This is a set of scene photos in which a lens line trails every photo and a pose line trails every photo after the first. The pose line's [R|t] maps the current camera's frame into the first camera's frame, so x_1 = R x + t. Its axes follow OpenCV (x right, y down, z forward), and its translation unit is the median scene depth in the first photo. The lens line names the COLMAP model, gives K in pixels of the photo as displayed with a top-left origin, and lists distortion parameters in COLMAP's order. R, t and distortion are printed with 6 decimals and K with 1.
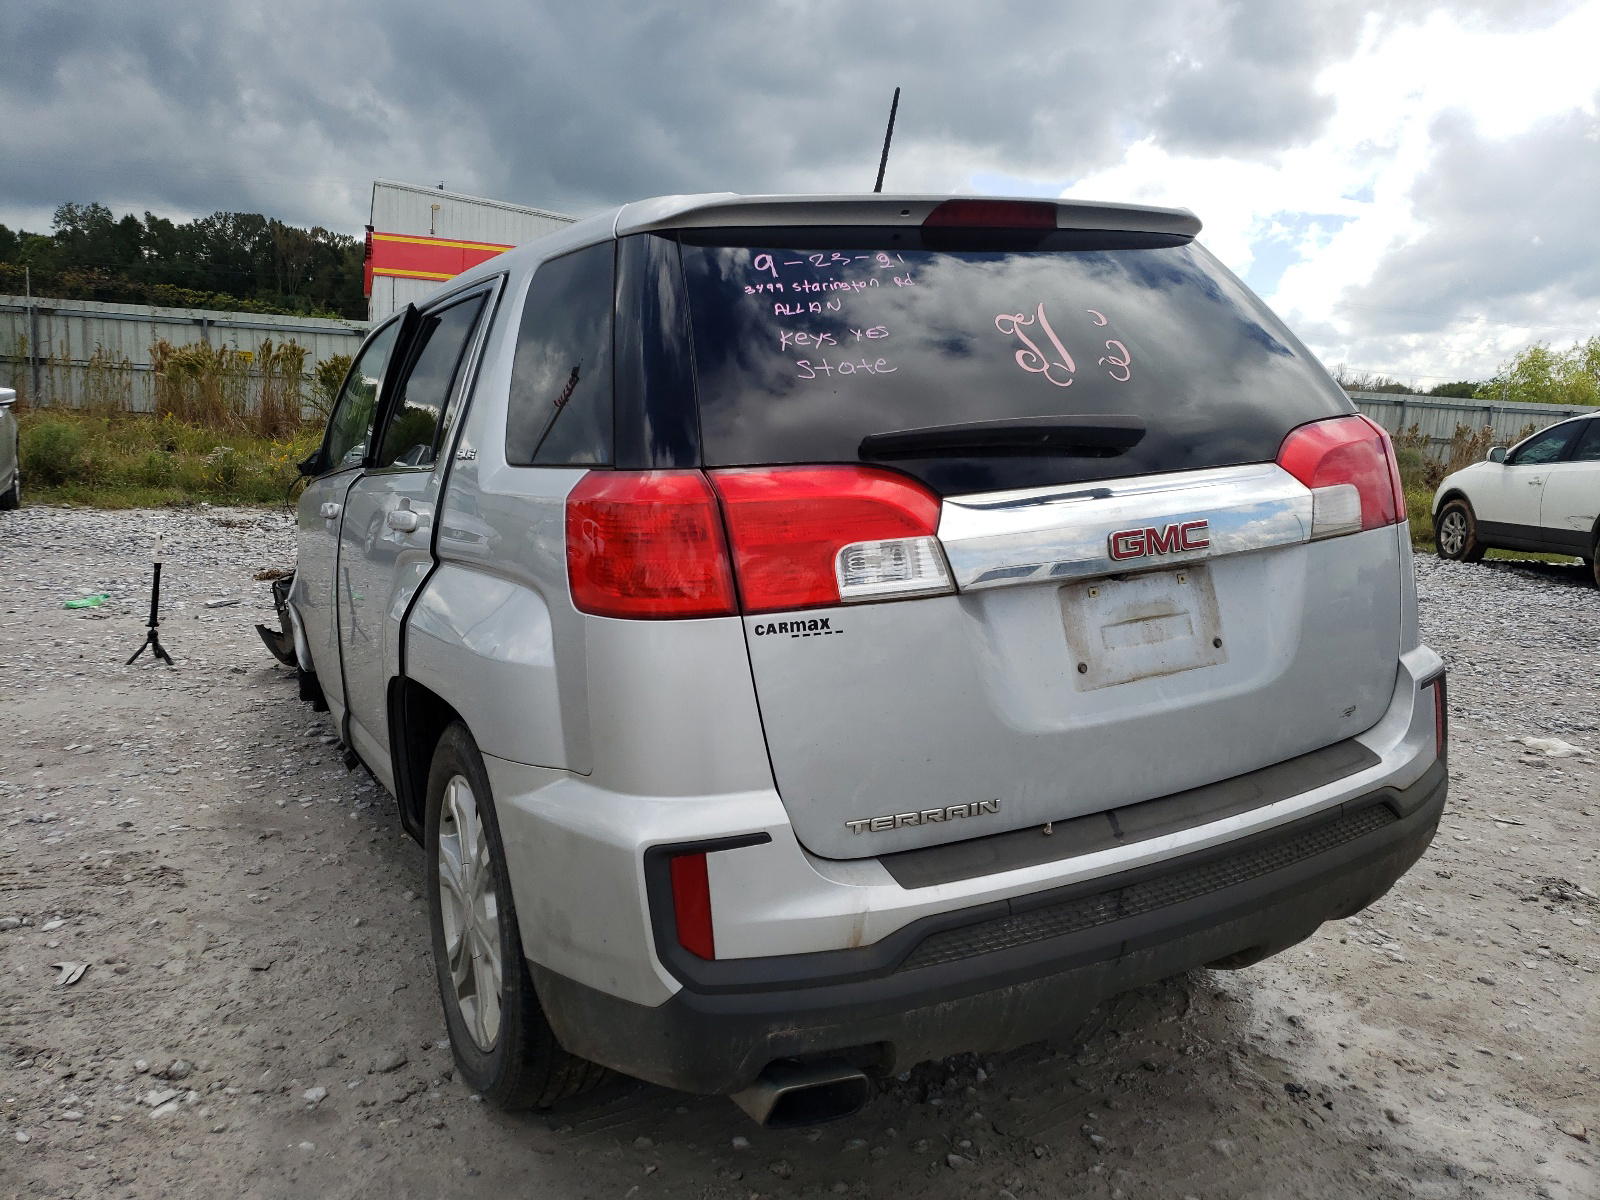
lens RADIAL K [[1242.8, 0, 803.4], [0, 1242.8, 585.1], [0, 0, 1]] dist [0.023855, -0.006375]
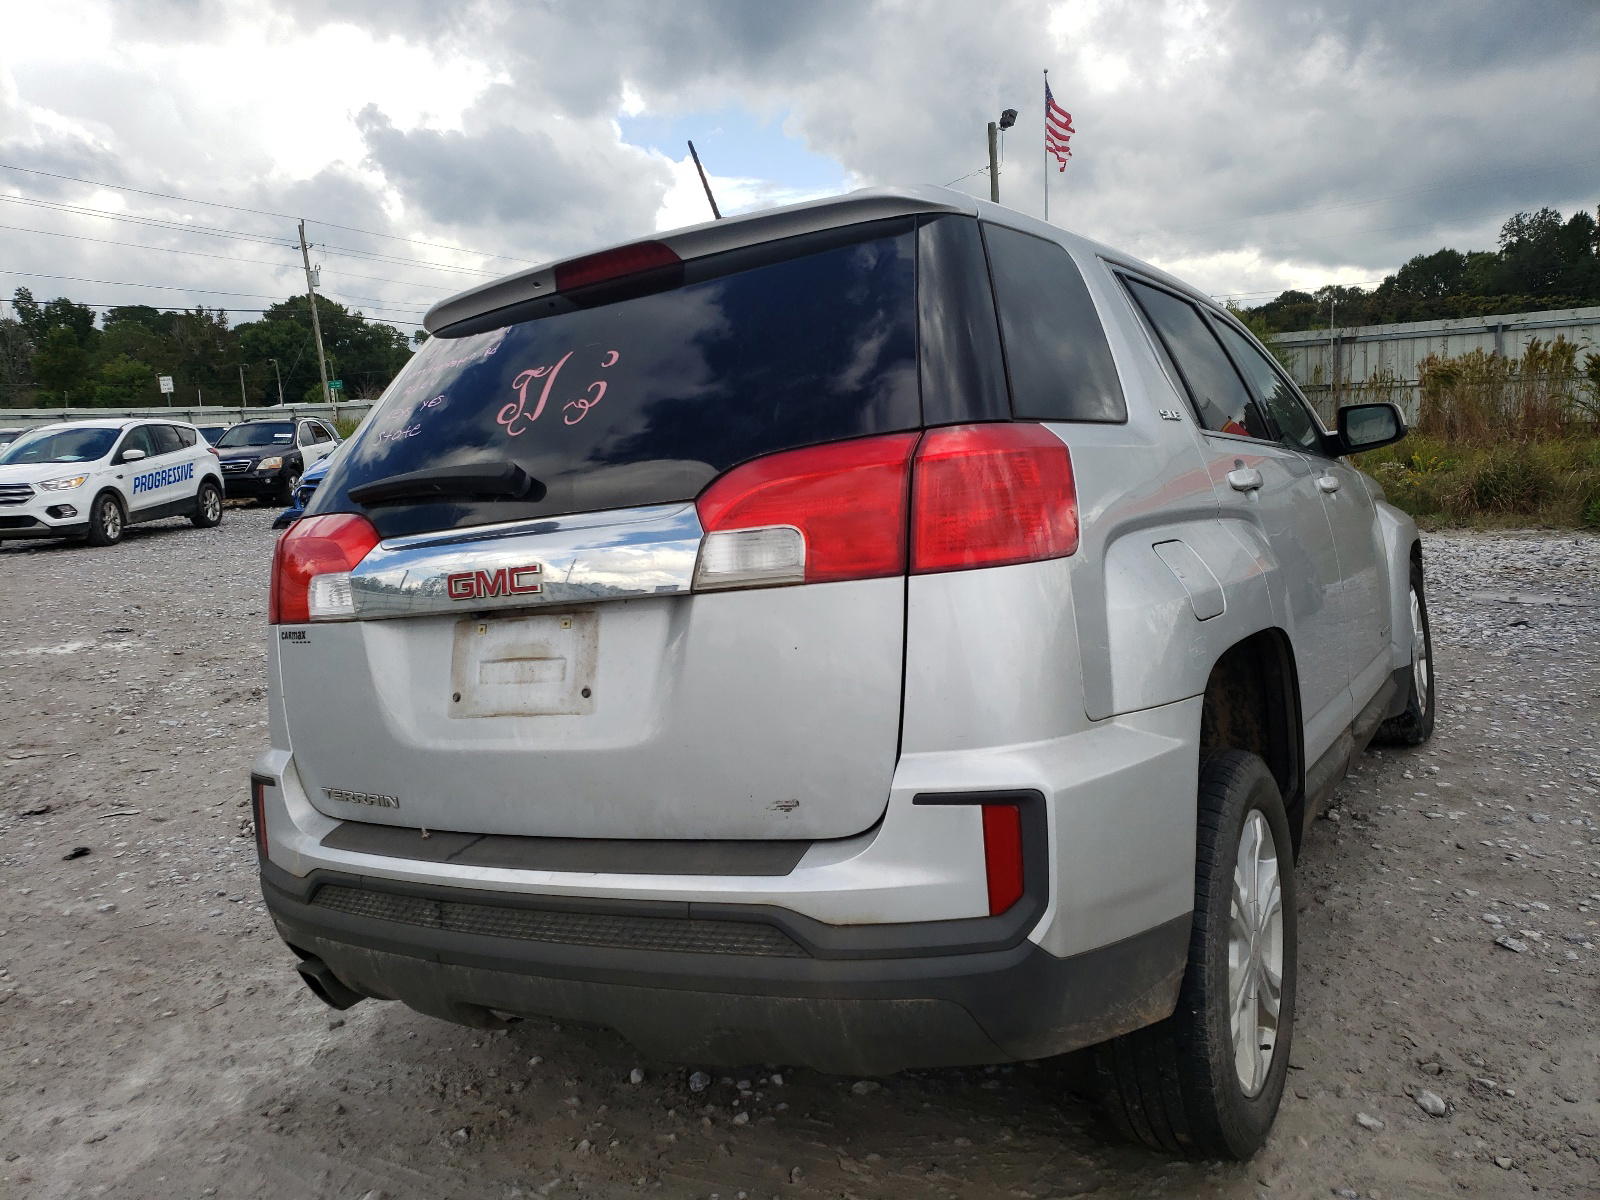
lens RADIAL K [[1242.8, 0, 805.4], [0, 1242.8, 614.7], [0, 0, 1]] dist [0.023855, -0.006375]
pose [[0.513445, 0.058603, -0.856119, 1.157517], [-0.045371, 0.998124, 0.041113, -0.056748], [0.856922, 0.017733, 0.515141, 0.613623]]
